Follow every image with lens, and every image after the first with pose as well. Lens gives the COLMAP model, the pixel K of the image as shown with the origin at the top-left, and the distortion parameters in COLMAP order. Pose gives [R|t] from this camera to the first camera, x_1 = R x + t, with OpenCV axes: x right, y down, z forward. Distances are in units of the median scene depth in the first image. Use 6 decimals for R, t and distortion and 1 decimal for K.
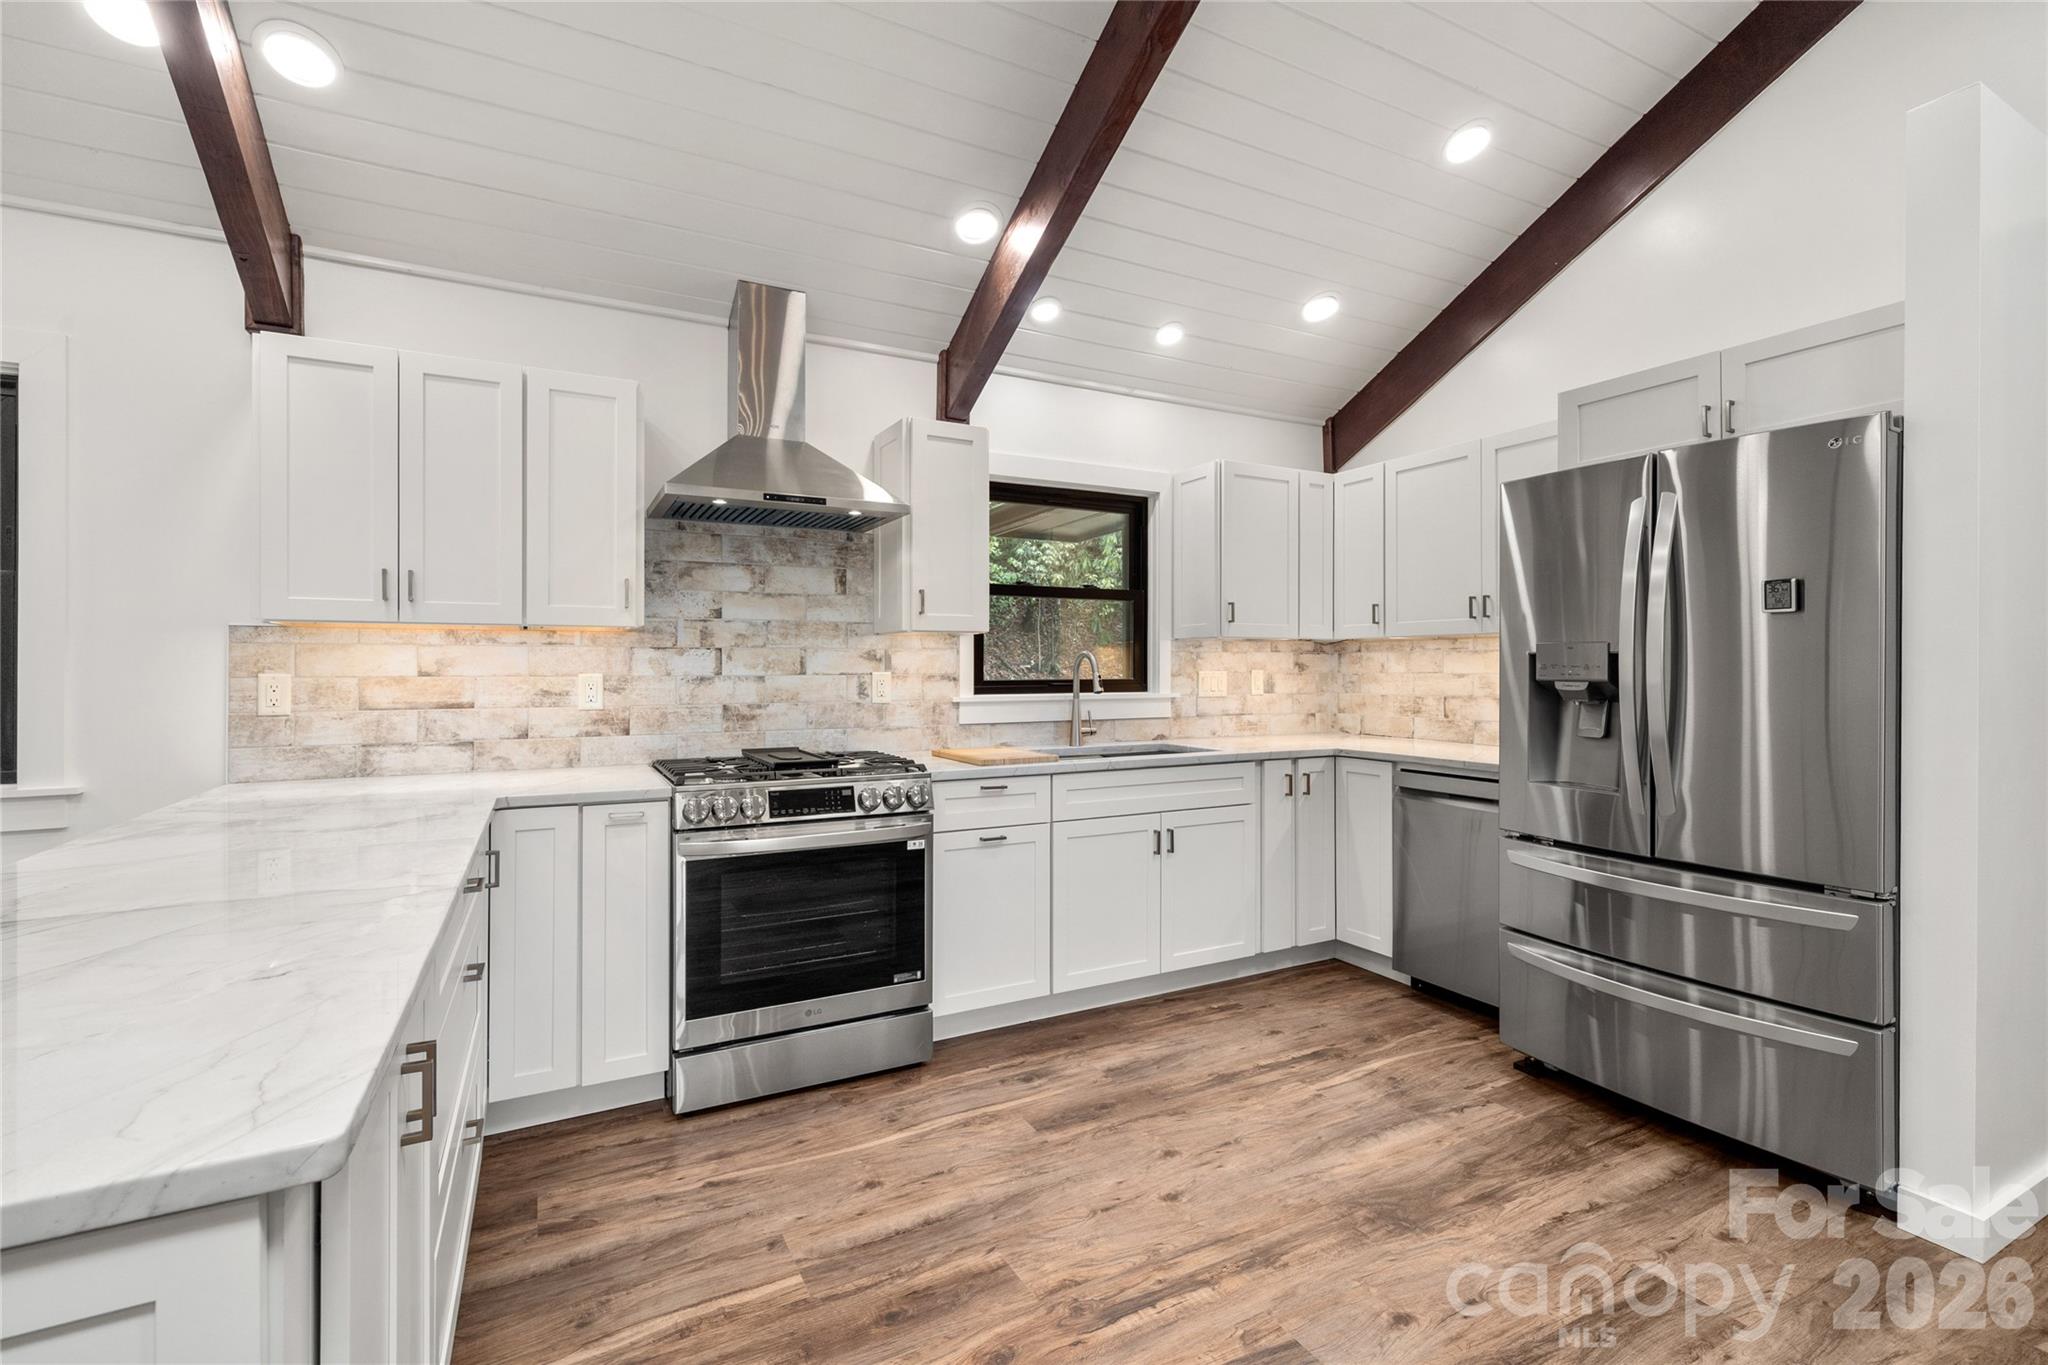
lens RADIAL K [[909.4, 0, 1025.4], [0, 909.4, 671.5], [0, 0, 1]] dist [0.003533, -0.000052]
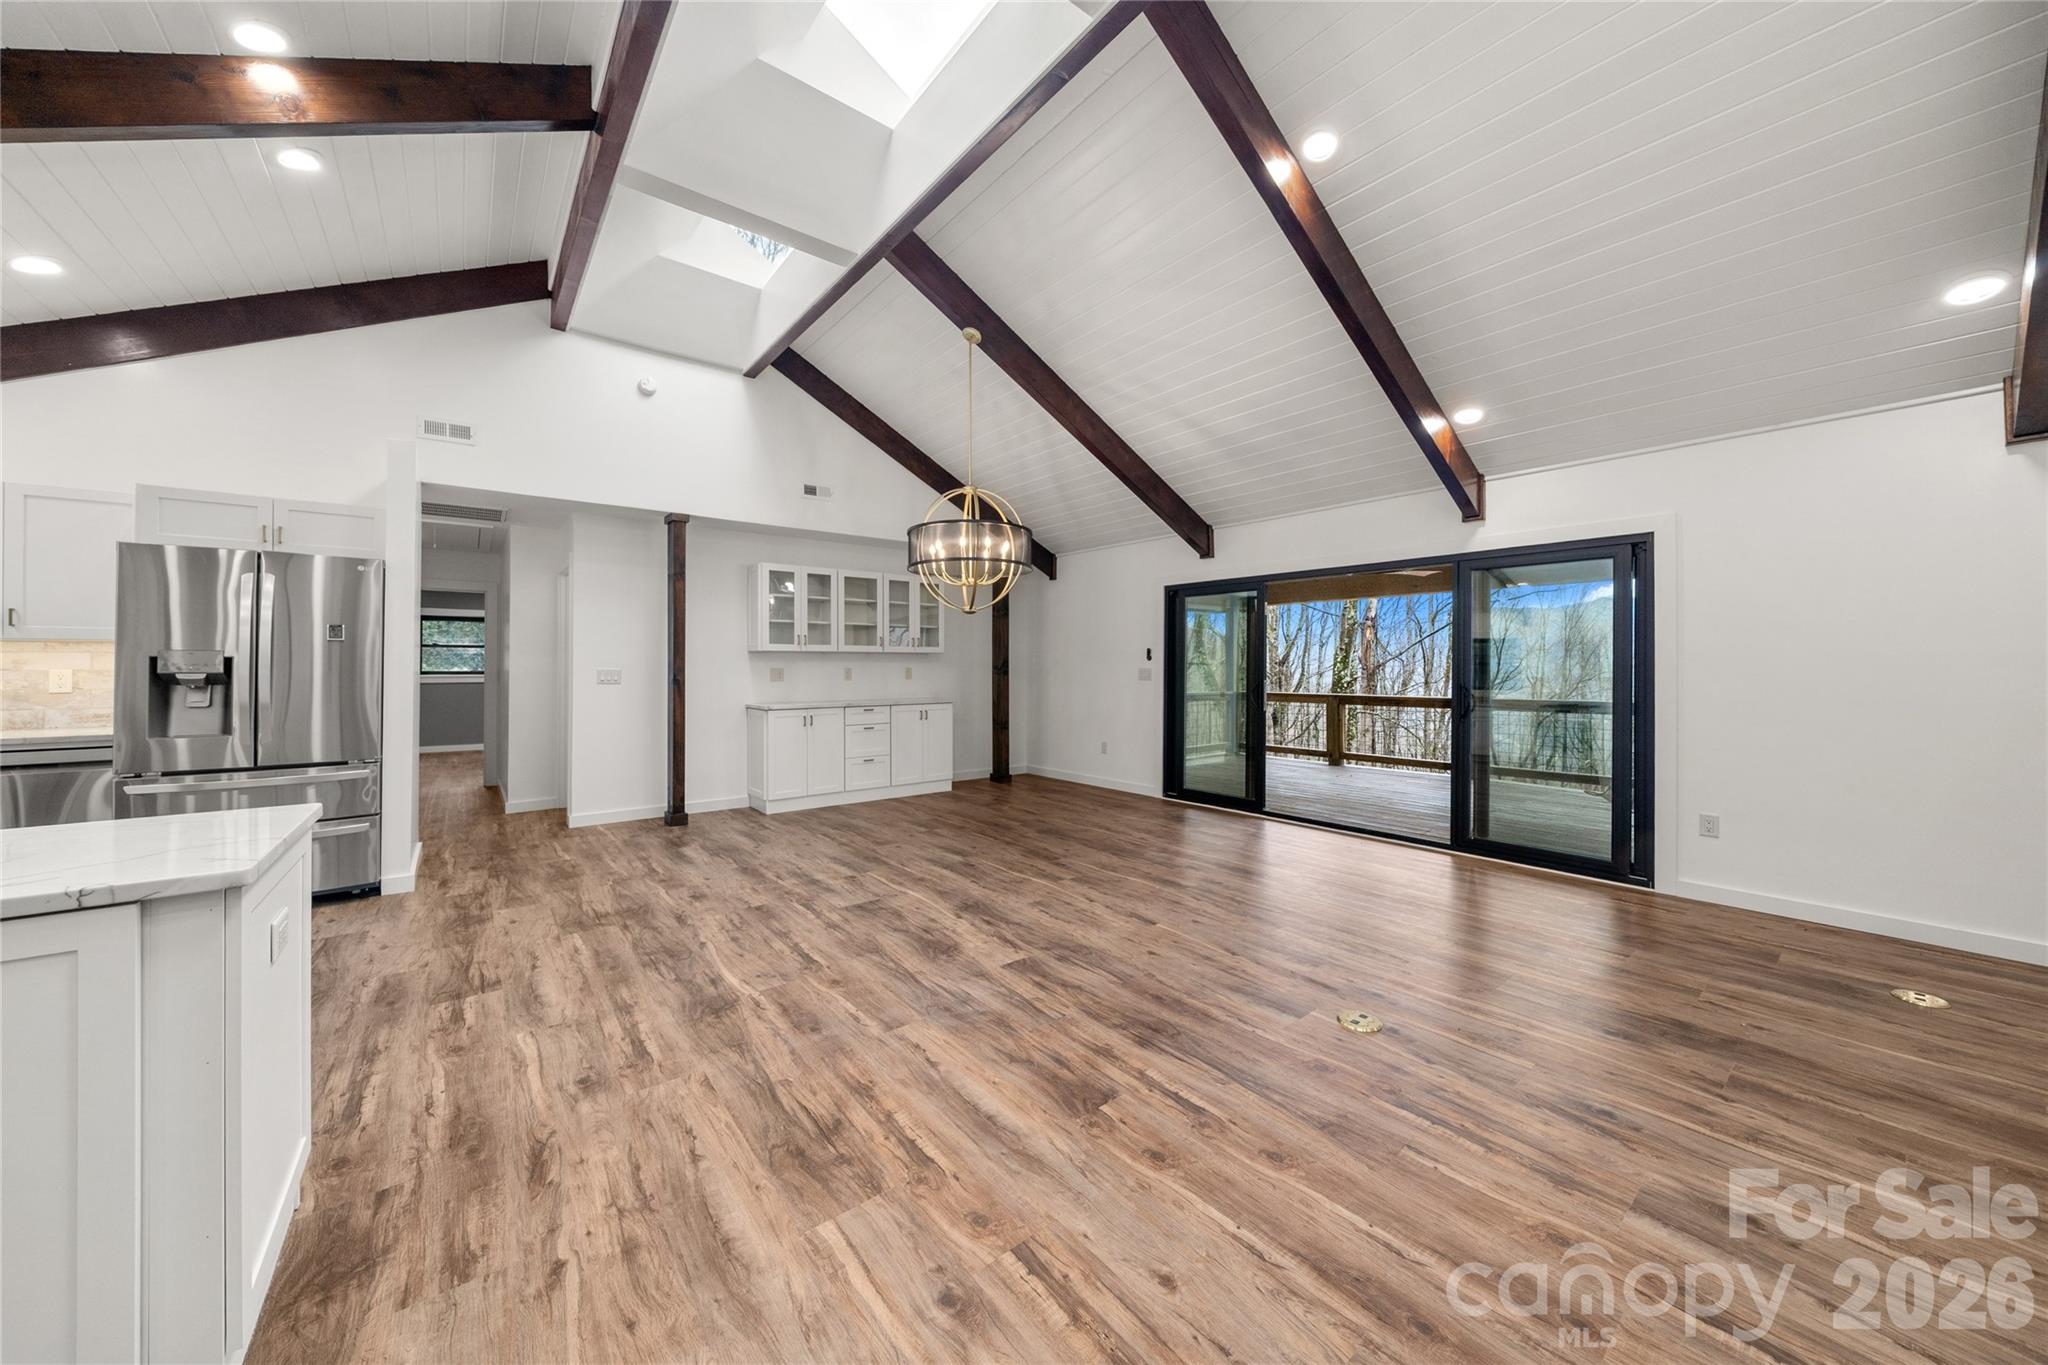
lens RADIAL K [[704.5, 0, 1024.6], [0, 704.5, 662.1], [0, 0, 1]] dist [-0.004723, -0.000105]
pose [[-0.183228, 0.006977, 0.983046, -0.759717], [0.005754, 0.999965, -0.006024, 0.005456], [-0.983054, 0.004552, -0.183262, -0.213026]]
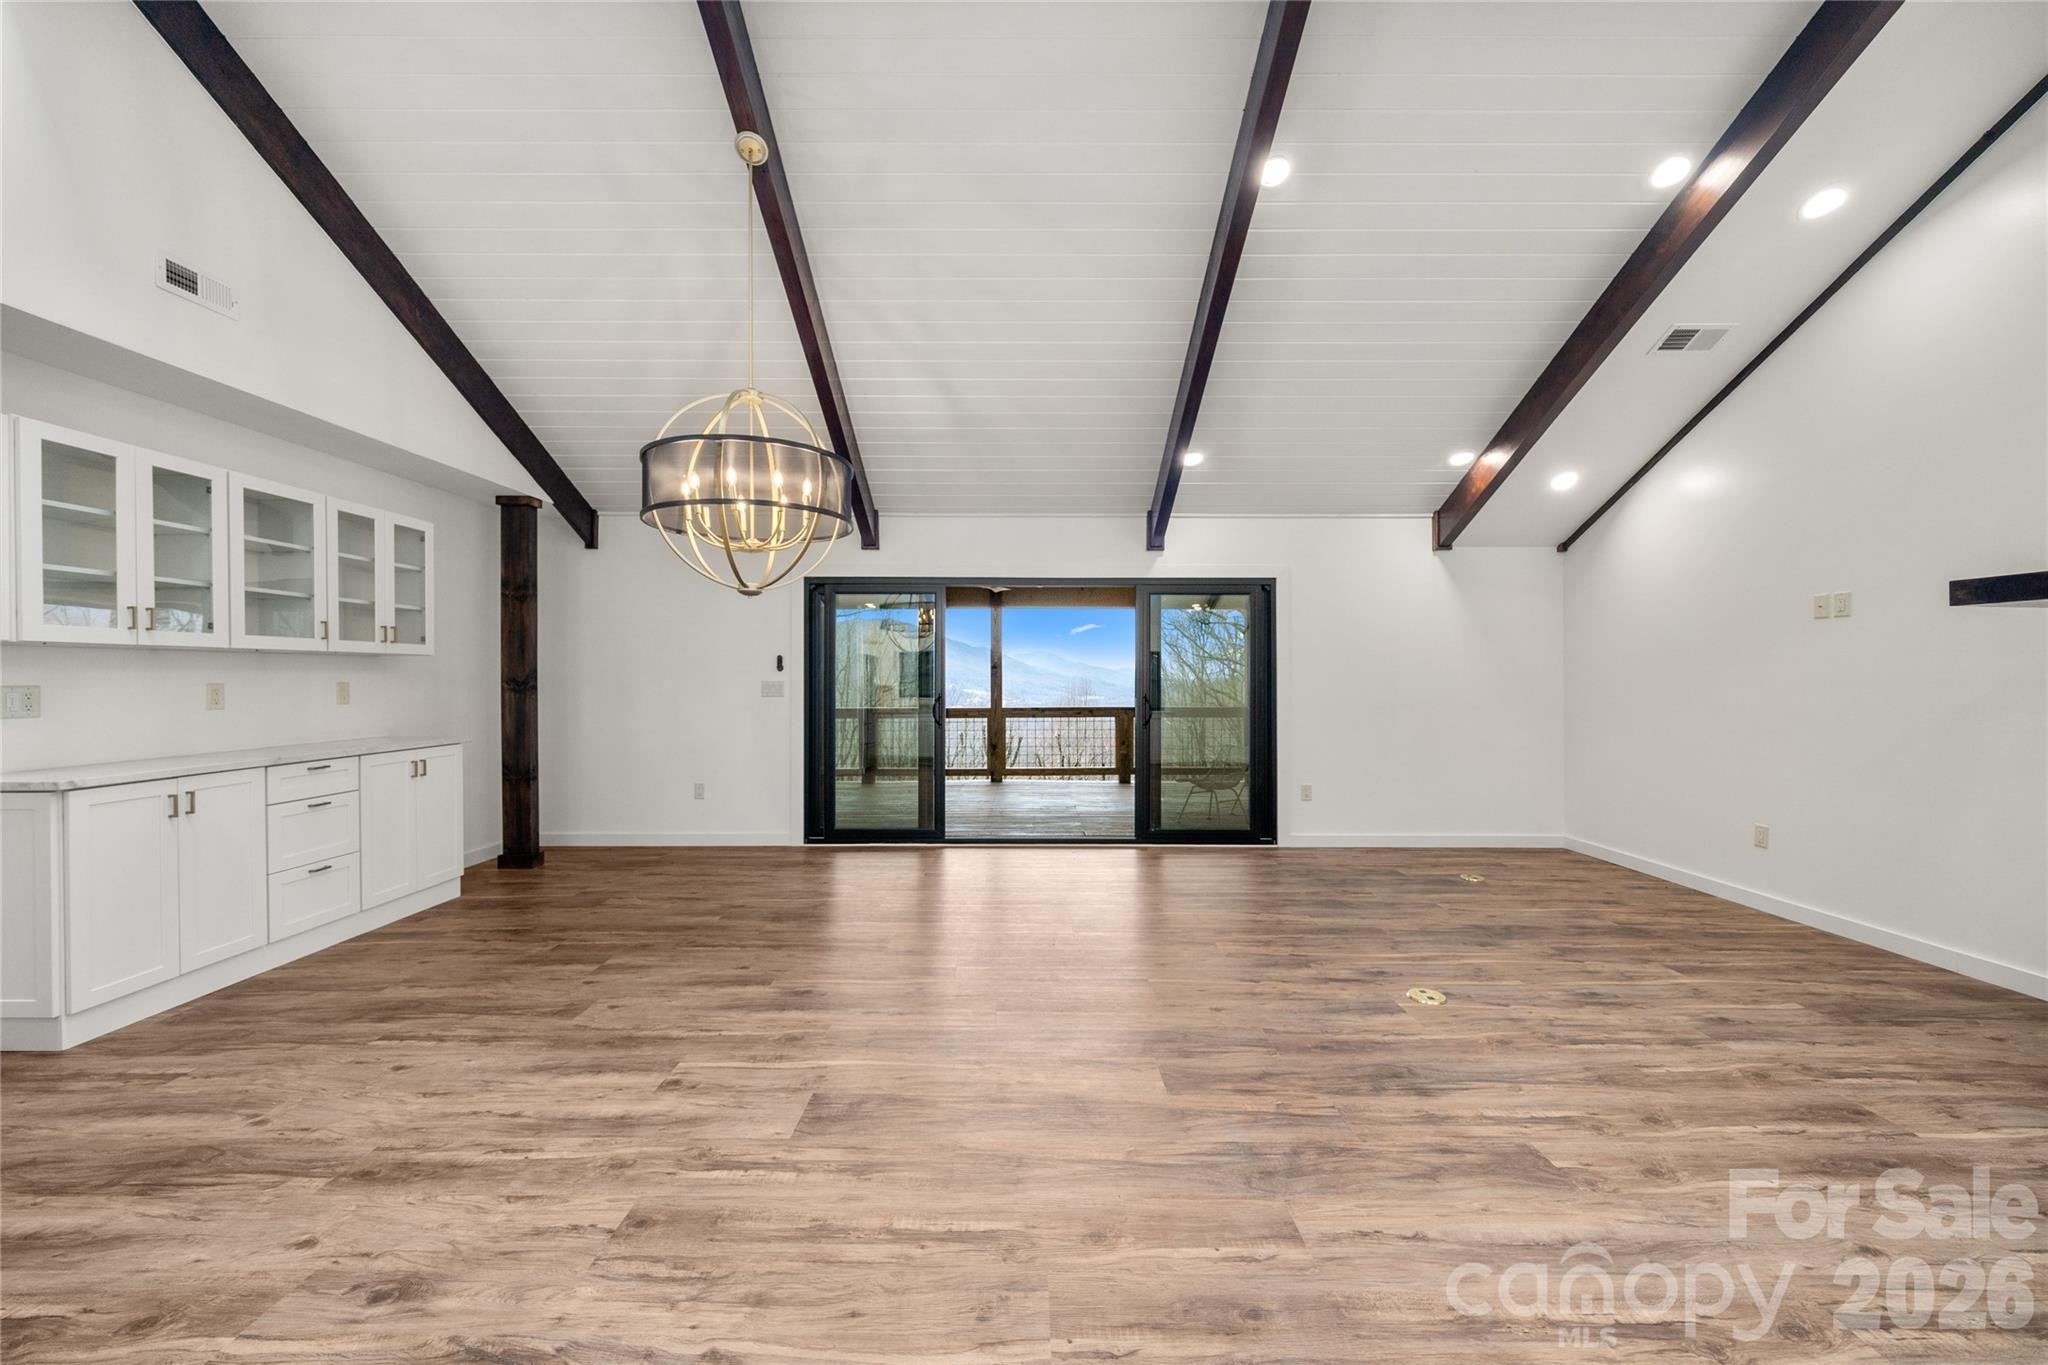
lens RADIAL K [[770.5, 0, 1018.6], [0, 770.5, 681.4], [0, 0, 1]] dist [-0.002693, -0.000202]
pose [[-0.880667, -0.001788, 0.473732, -0.076330], [0.003530, 0.999940, 0.010337, -0.002275], [-0.473722, 0.010776, -0.880609, 0.349537]]
